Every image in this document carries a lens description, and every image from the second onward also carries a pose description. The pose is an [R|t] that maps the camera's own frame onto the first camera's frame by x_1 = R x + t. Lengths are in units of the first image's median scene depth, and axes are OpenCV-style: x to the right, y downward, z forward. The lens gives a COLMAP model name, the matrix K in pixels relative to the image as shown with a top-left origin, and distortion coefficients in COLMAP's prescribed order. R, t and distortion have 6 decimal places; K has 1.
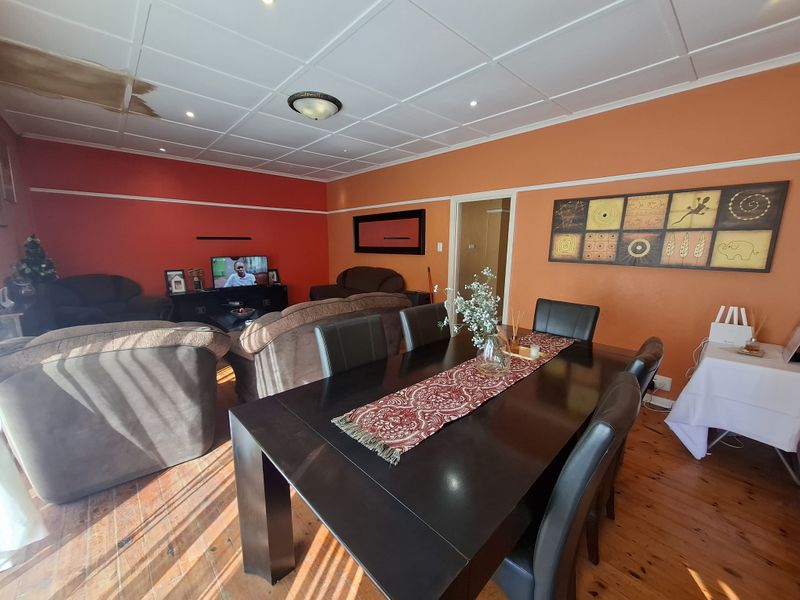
lens RADIAL K [[315.2, 0, 397.6], [0, 315.2, 299.8], [0, 0, 1]] dist [-0.012062, 0.004437]
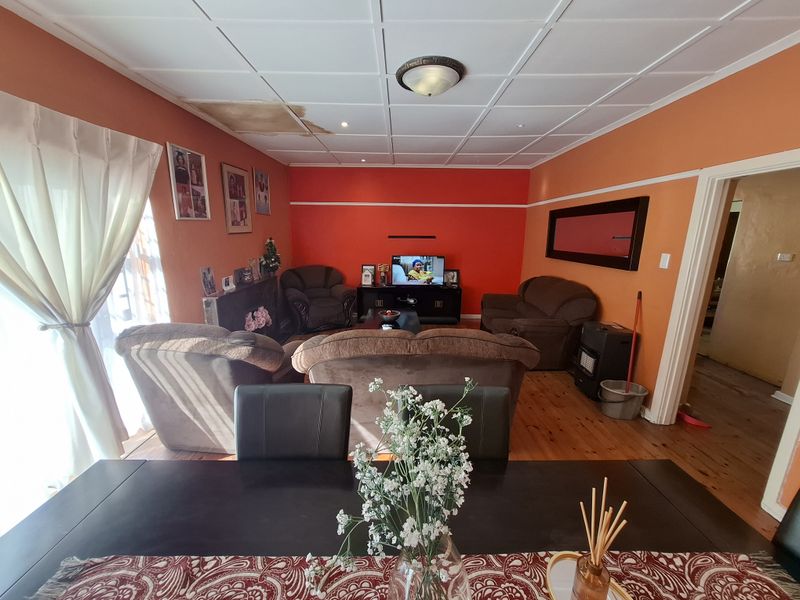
lens RADIAL K [[315.2, 0, 397.6], [0, 315.2, 299.8], [0, 0, 1]] dist [-0.012062, 0.004437]
pose [[0.728021, 0.146323, -0.669758, 0.172768], [-0.127106, 0.988828, 0.077868, -0.079103], [0.673669, 0.028440, 0.738486, 0.244767]]
